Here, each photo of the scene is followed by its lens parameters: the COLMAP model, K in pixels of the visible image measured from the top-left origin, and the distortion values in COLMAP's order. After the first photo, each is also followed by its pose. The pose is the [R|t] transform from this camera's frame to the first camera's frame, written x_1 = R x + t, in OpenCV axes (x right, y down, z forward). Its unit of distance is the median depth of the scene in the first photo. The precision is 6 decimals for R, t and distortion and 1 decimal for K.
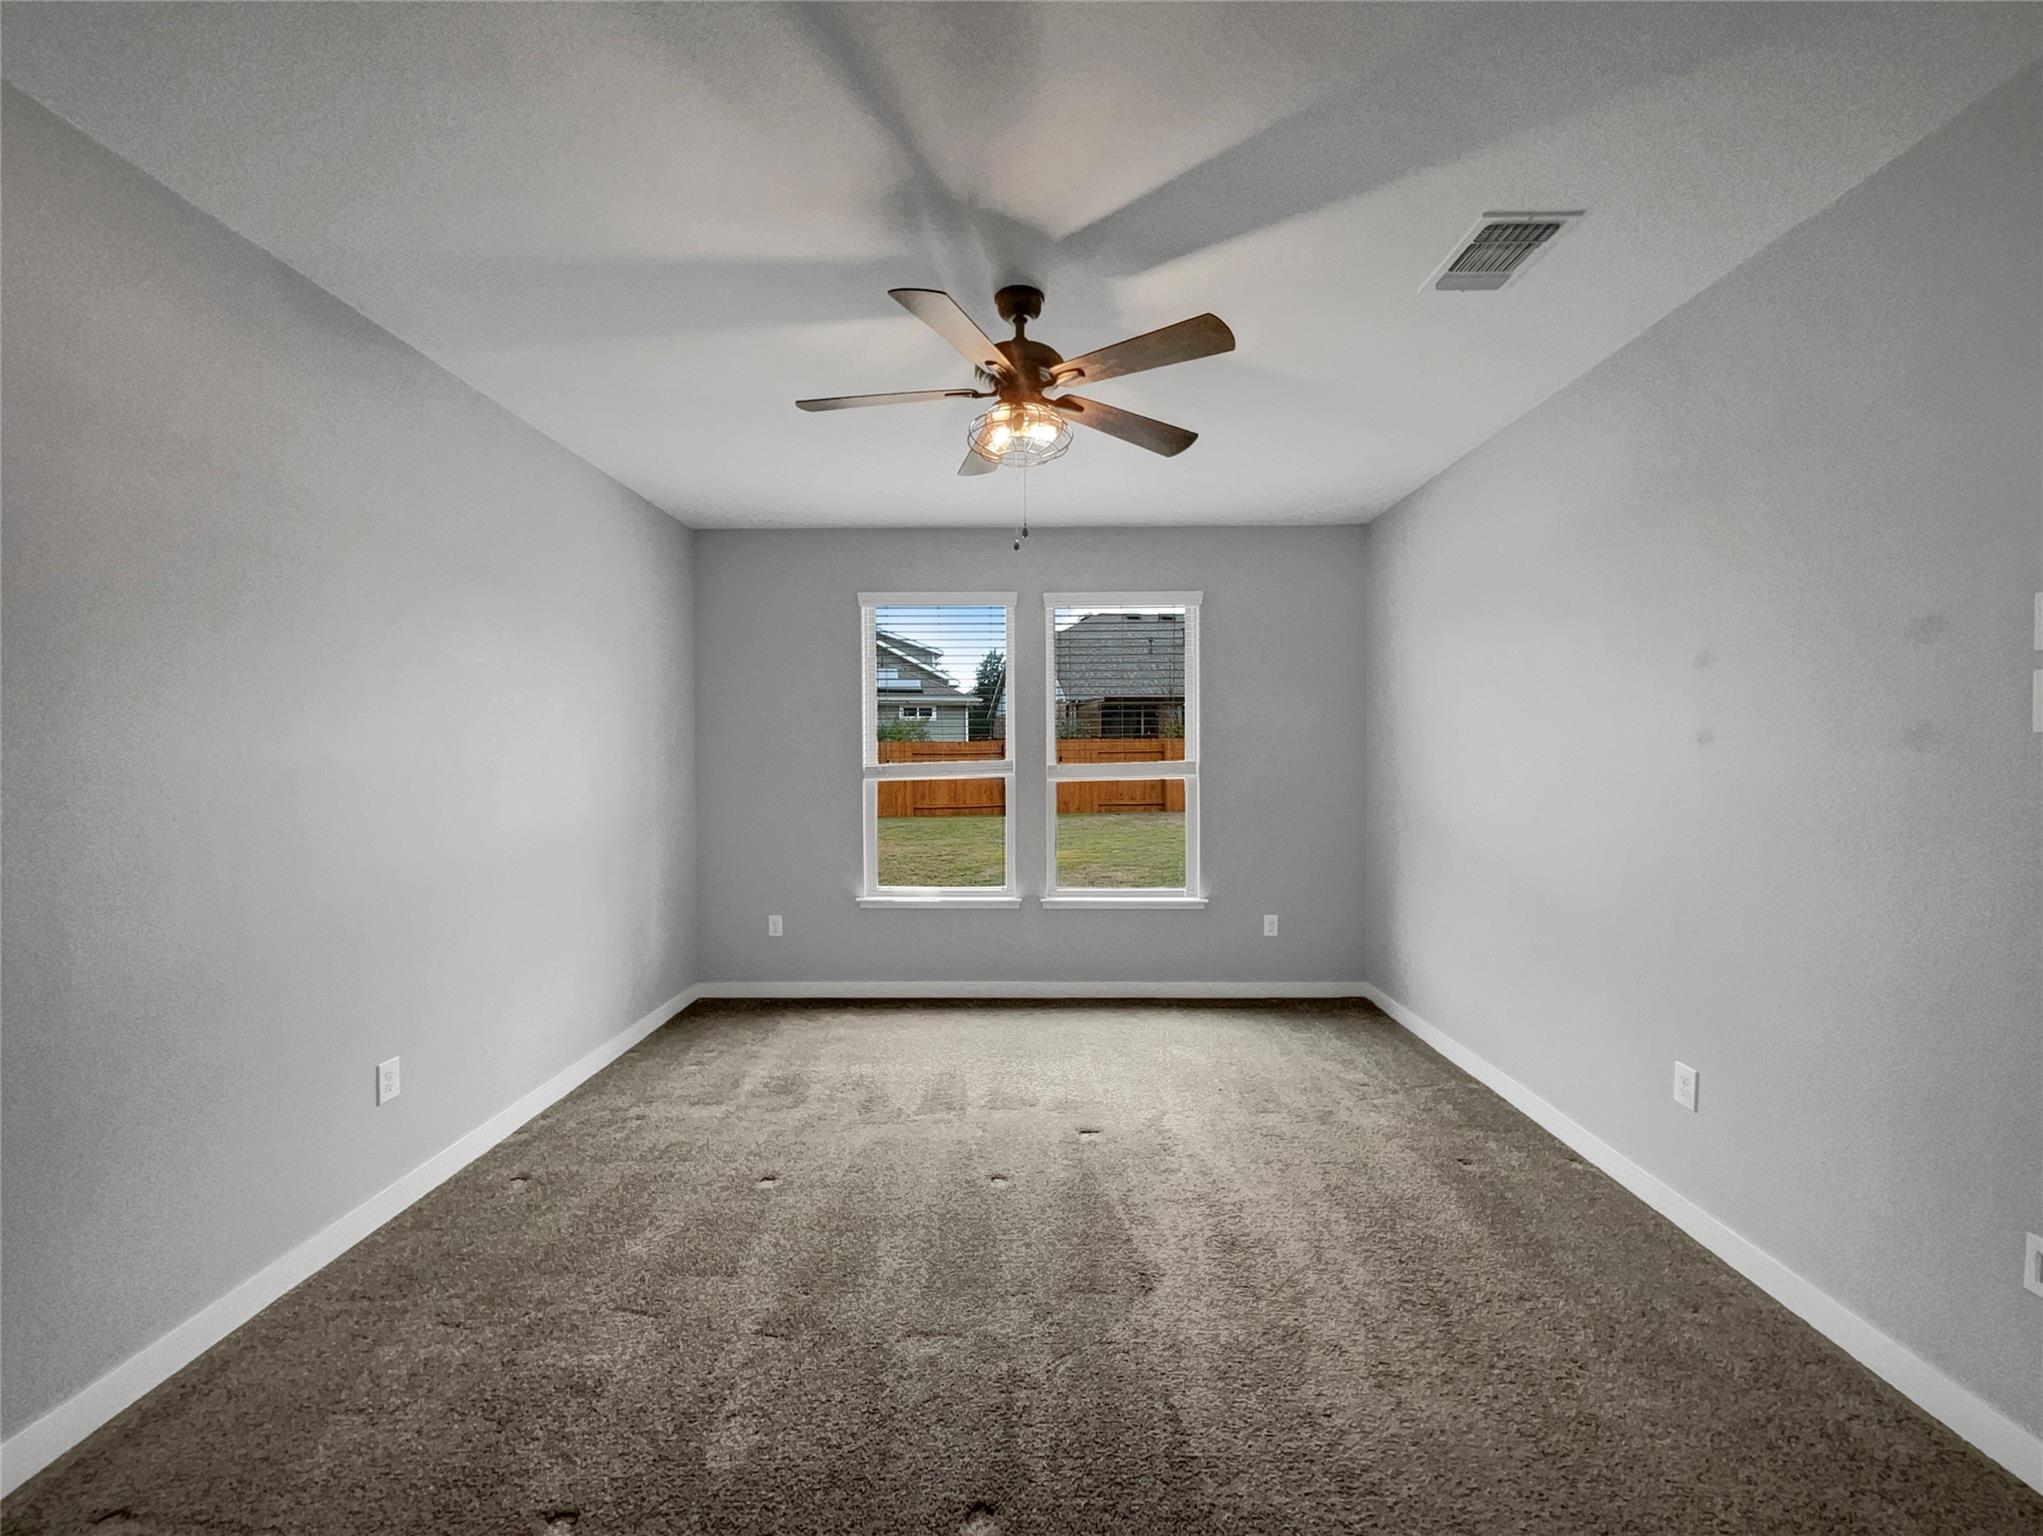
lens RADIAL K [[833.6, 0, 1020.4], [0, 833.6, 763.5], [0, 0, 1]] dist [-0.001219, 0.000120]
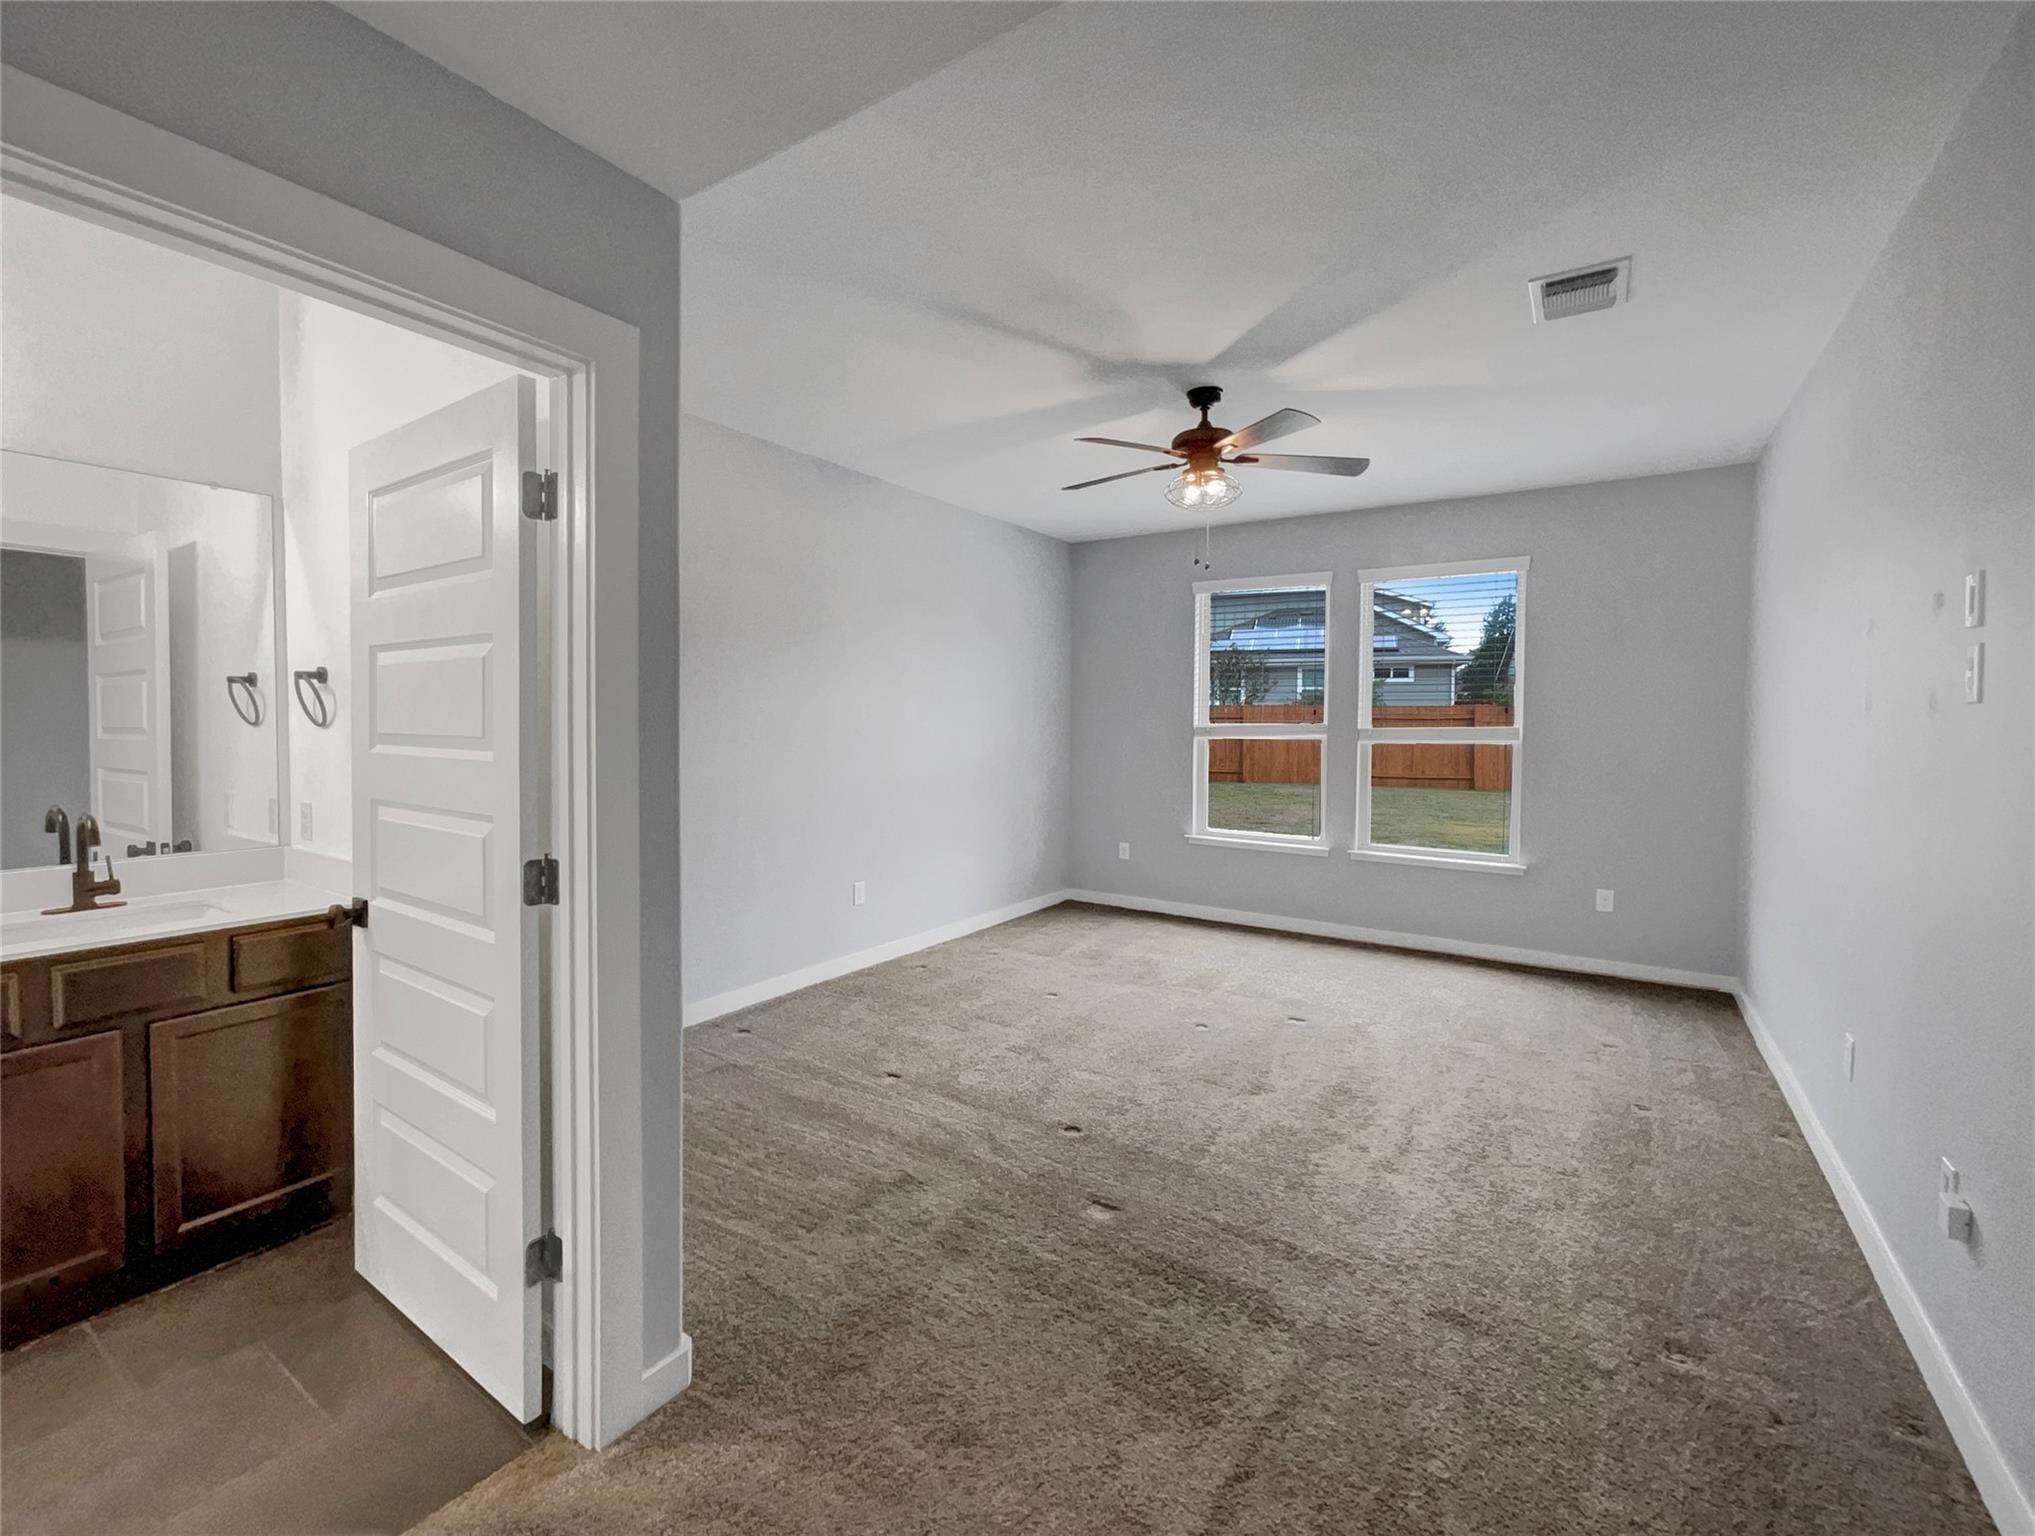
lens RADIAL K [[842.1, 0, 1012.5], [0, 842.1, 747.5], [0, 0, 1]] dist [0.001956, 0.000342]
pose [[0.855229, 0.030353, -0.517360, 0.363042], [-0.017703, 0.999412, 0.029369, 0.003687], [0.517948, -0.015959, 0.855263, -0.301084]]
